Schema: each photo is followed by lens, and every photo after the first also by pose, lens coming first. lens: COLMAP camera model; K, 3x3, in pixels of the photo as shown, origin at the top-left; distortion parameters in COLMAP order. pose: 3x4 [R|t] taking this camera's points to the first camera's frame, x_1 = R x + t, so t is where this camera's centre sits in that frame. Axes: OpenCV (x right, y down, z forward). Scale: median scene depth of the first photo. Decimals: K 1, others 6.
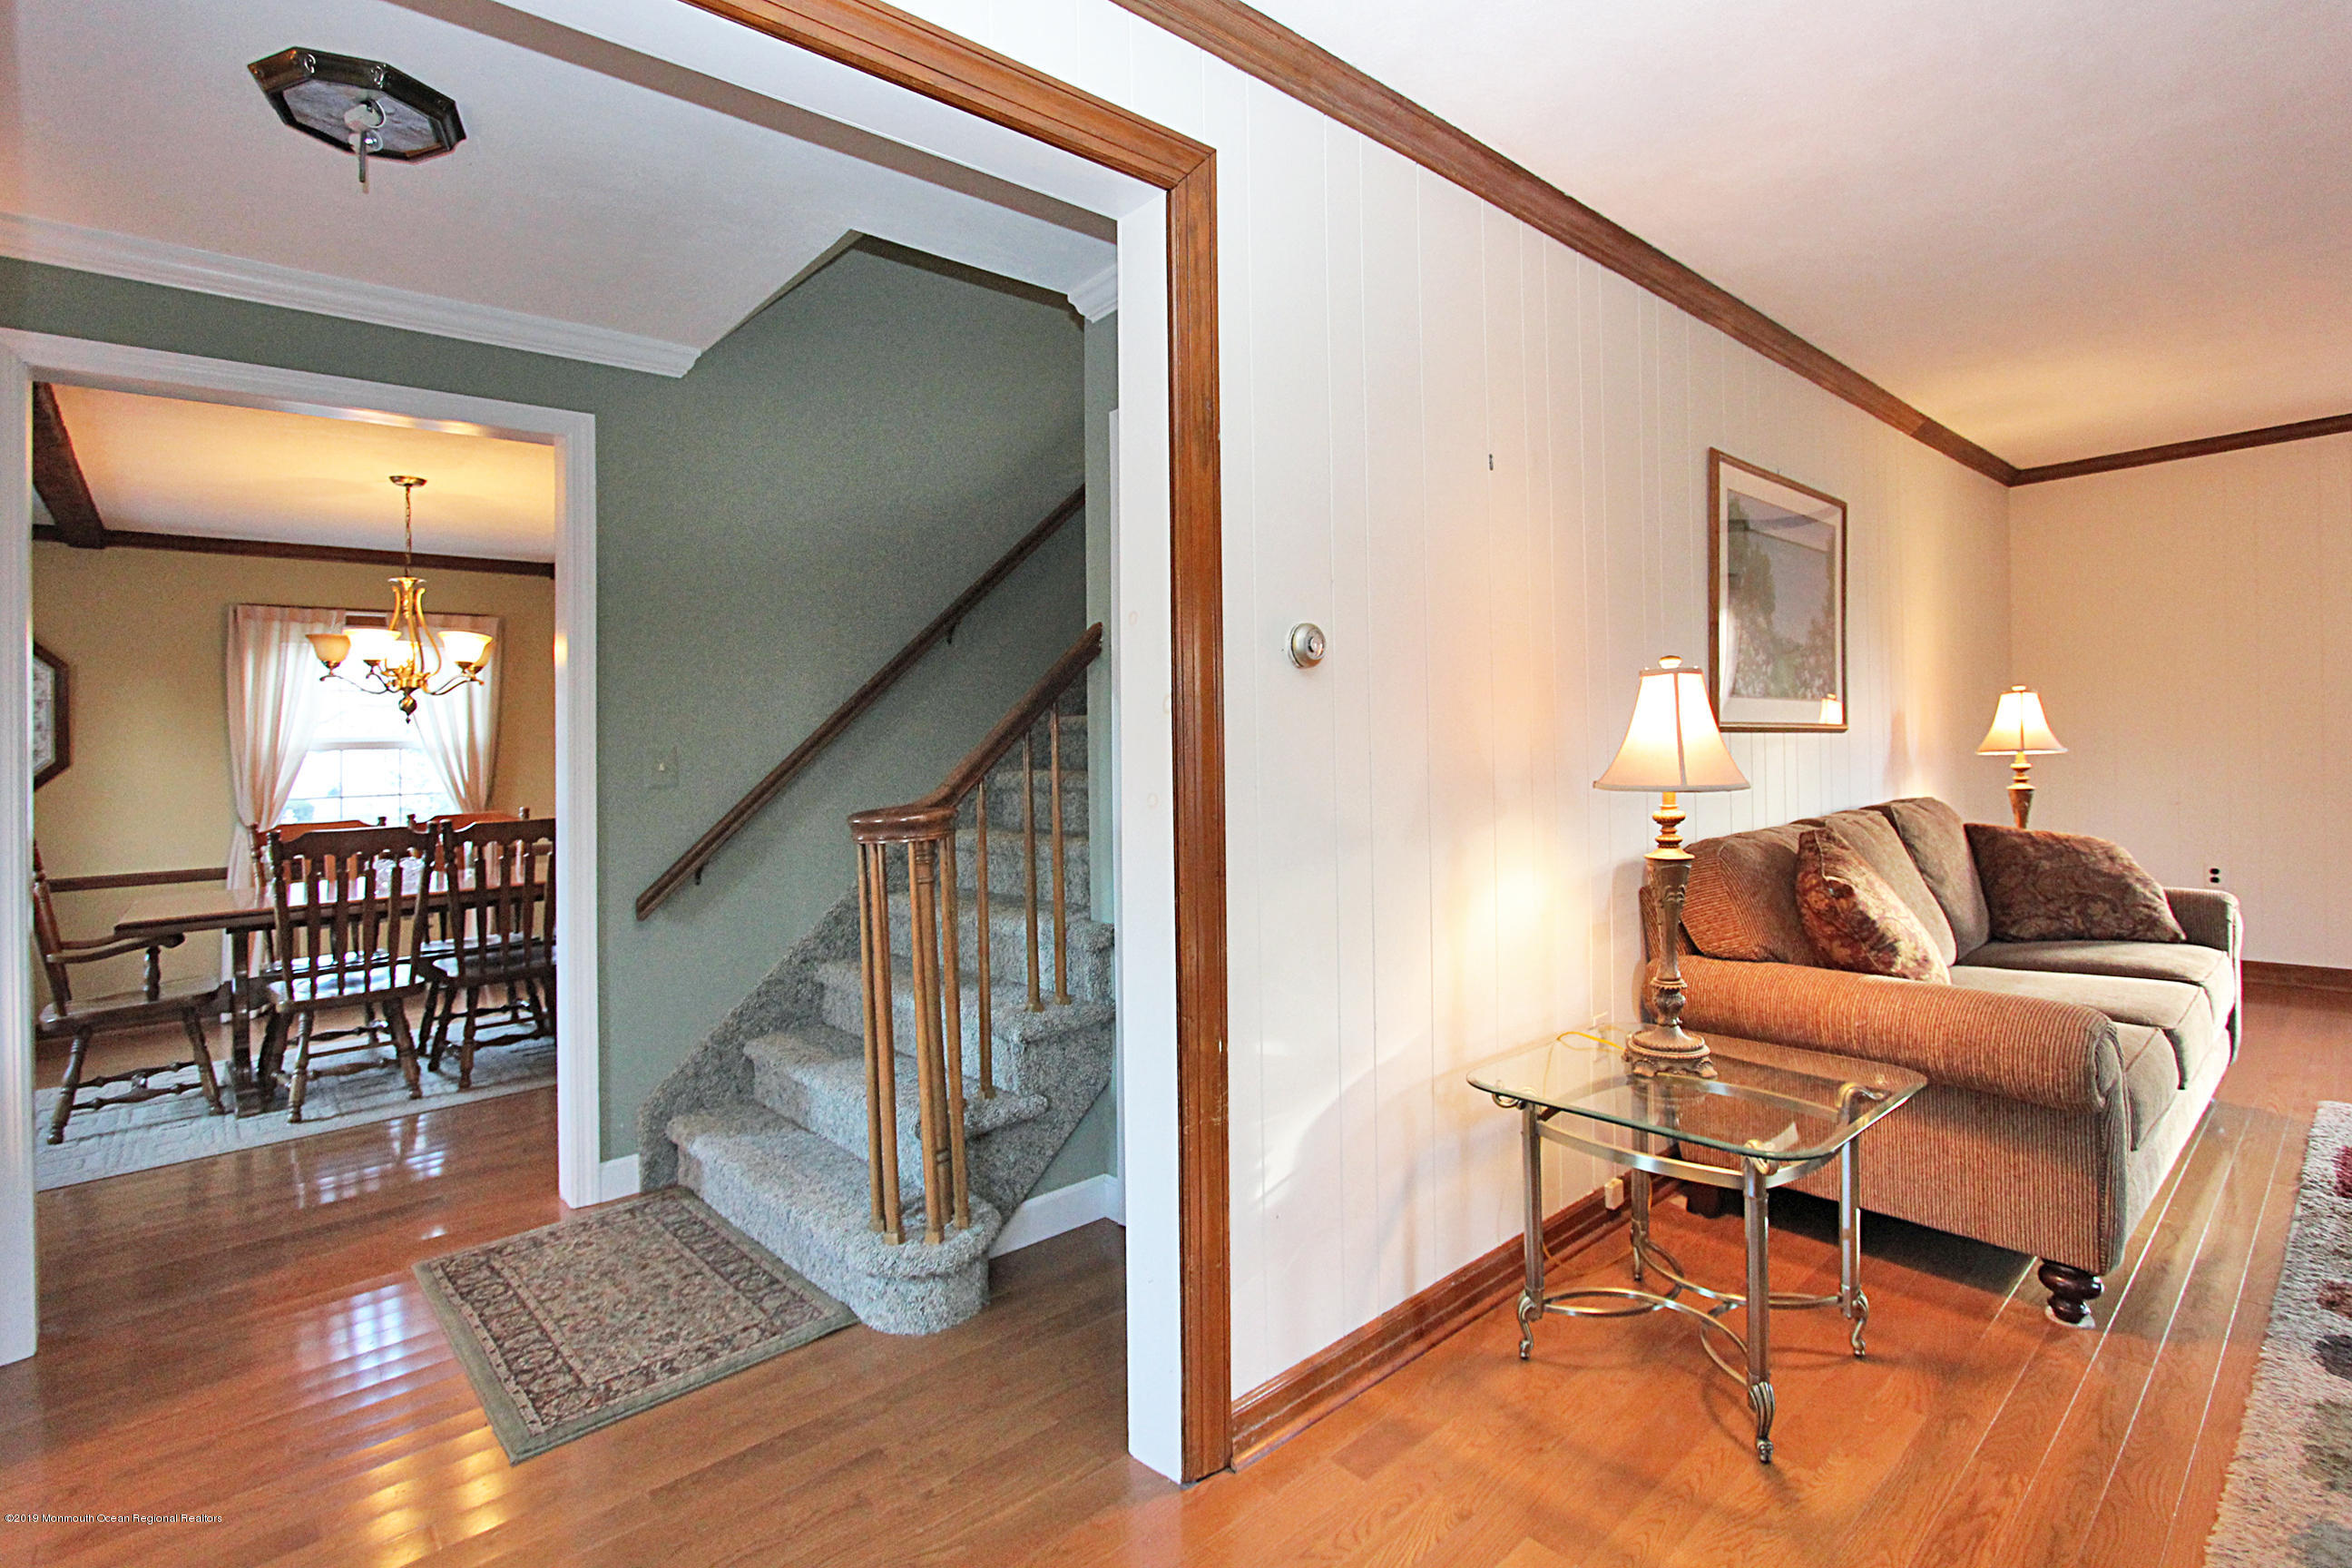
lens RADIAL K [[1058.4, 0, 1181.6], [0, 1058.4, 746.8], [0, 0, 1]] dist [0.024528, -0.000008]
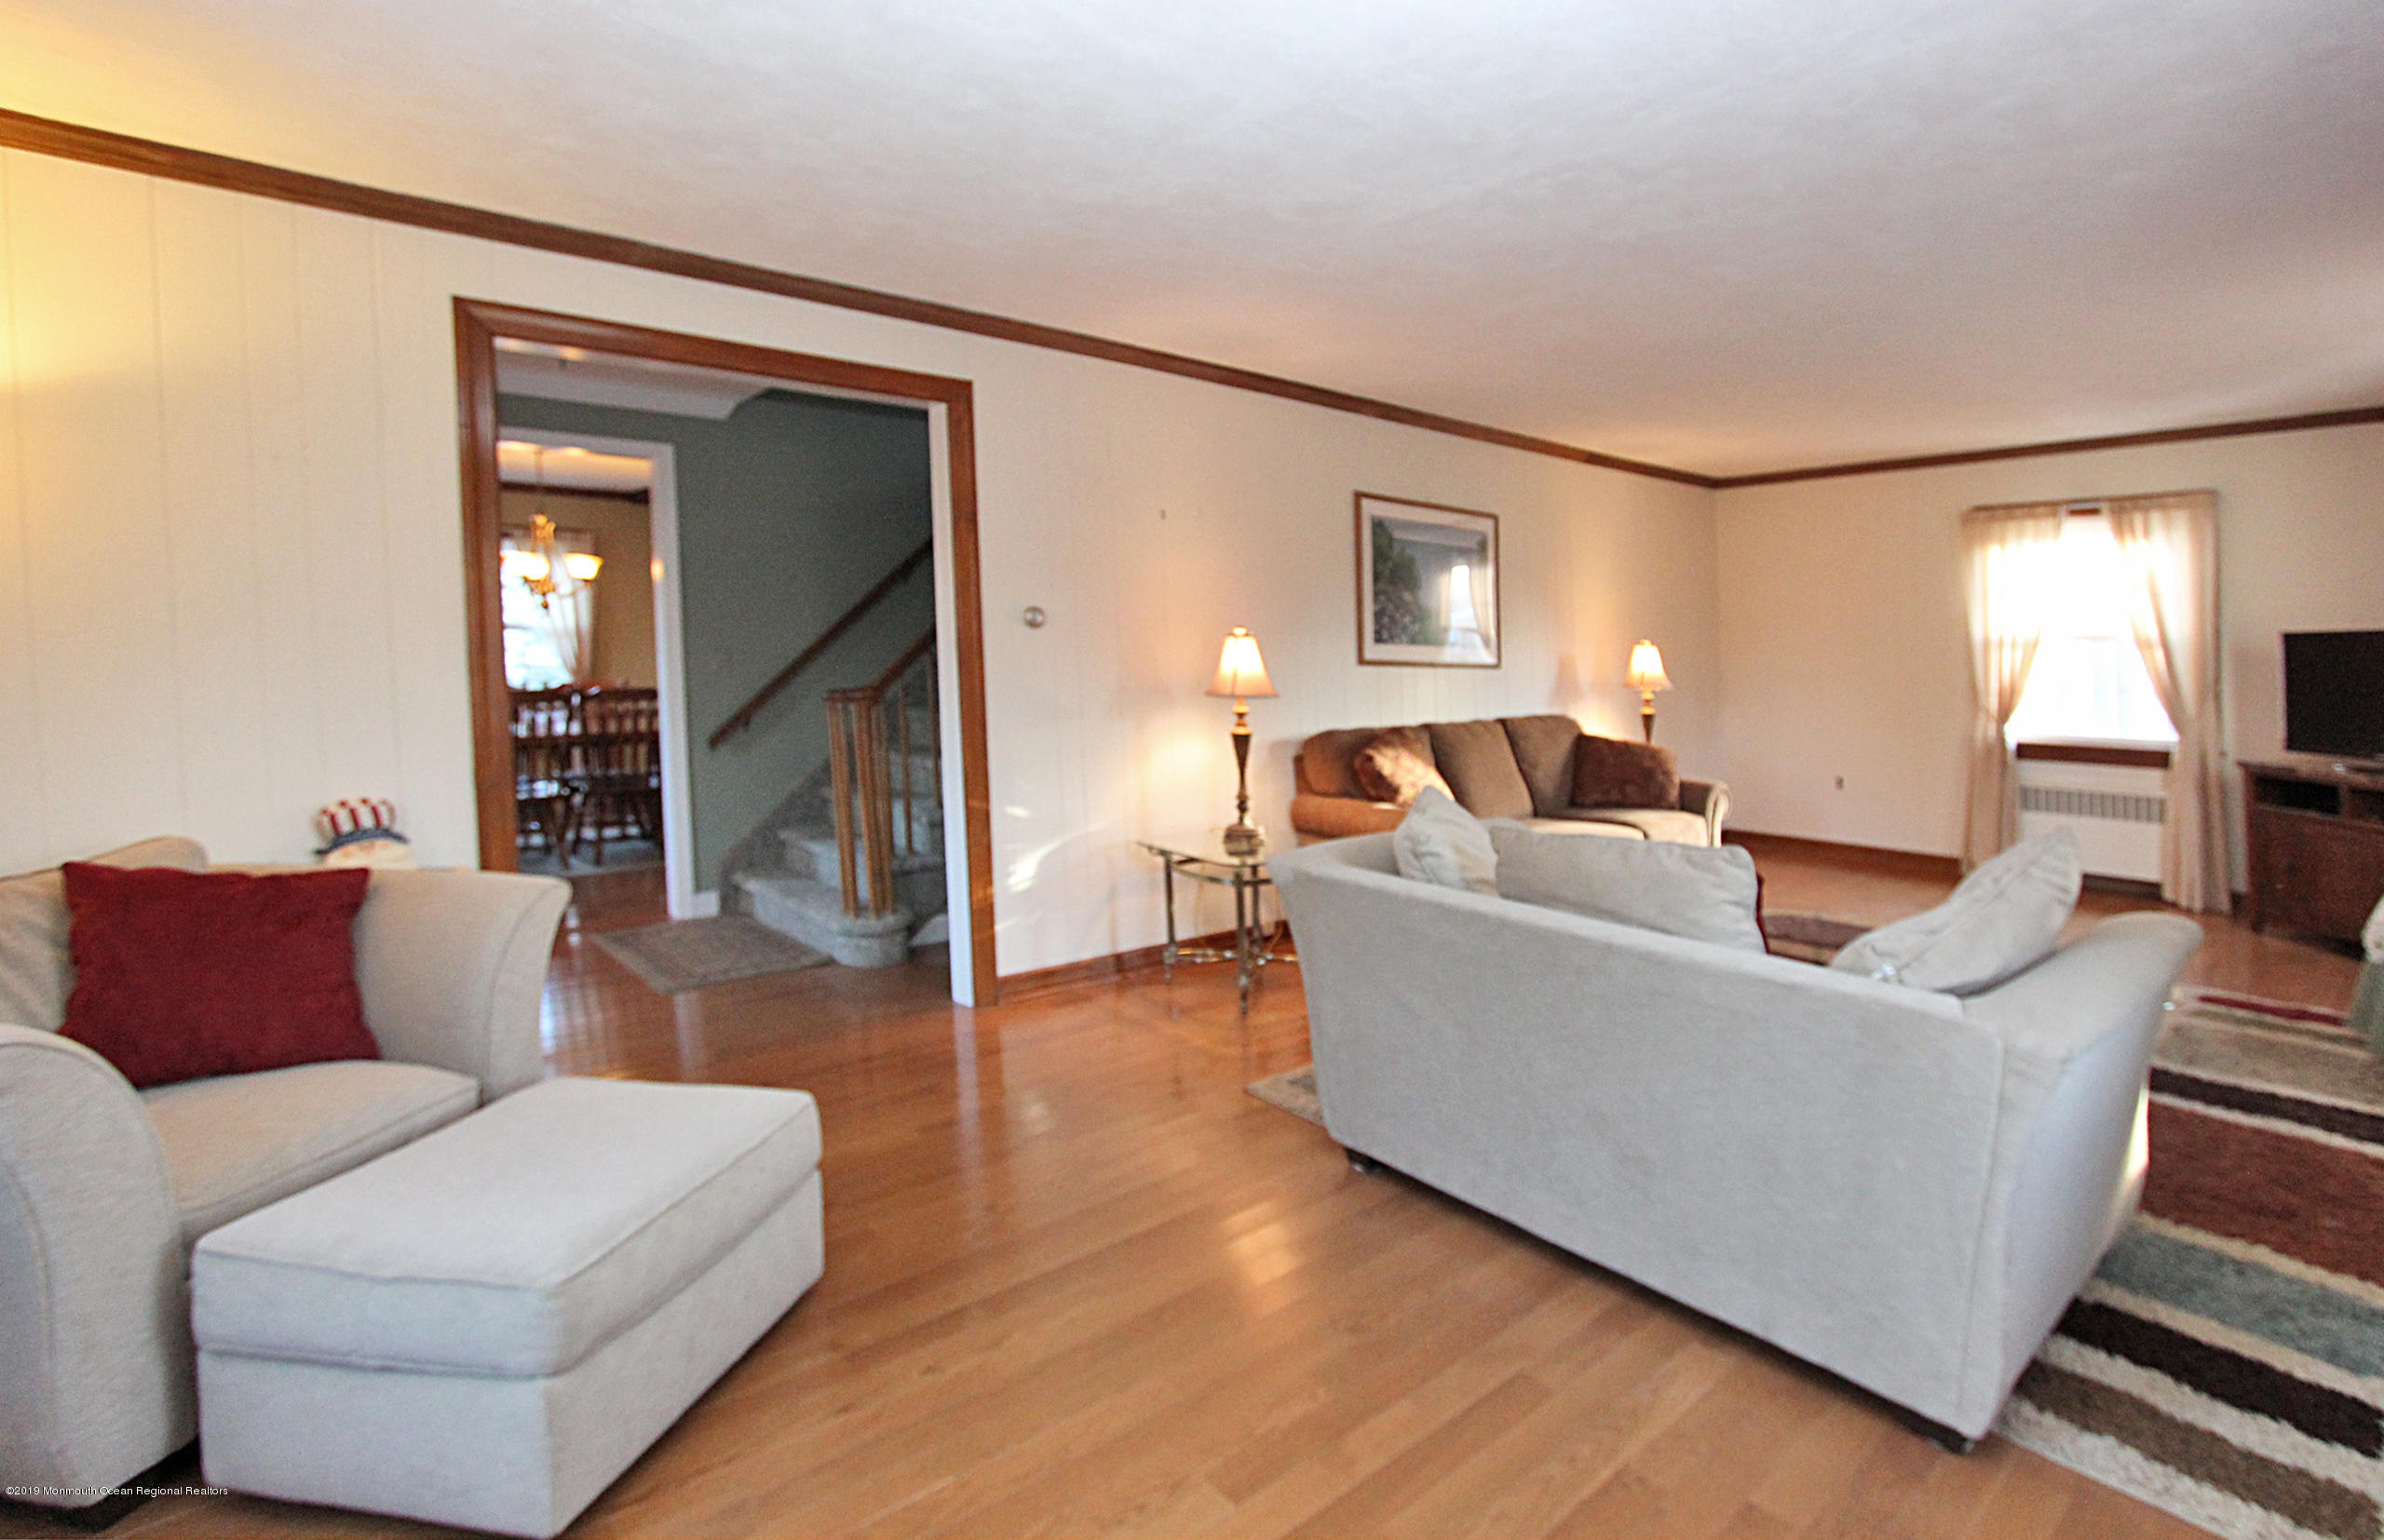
lens RADIAL K [[1140.9, 0, 1274.0], [0, 1140.9, 821.8], [0, 0, 1]] dist [0.037733, -0.000109]
pose [[0.998950, 0.044781, -0.009635, 0.391024], [-0.042828, 0.987721, 0.150244, -0.036189], [0.016244, -0.149674, 0.988602, -0.780572]]
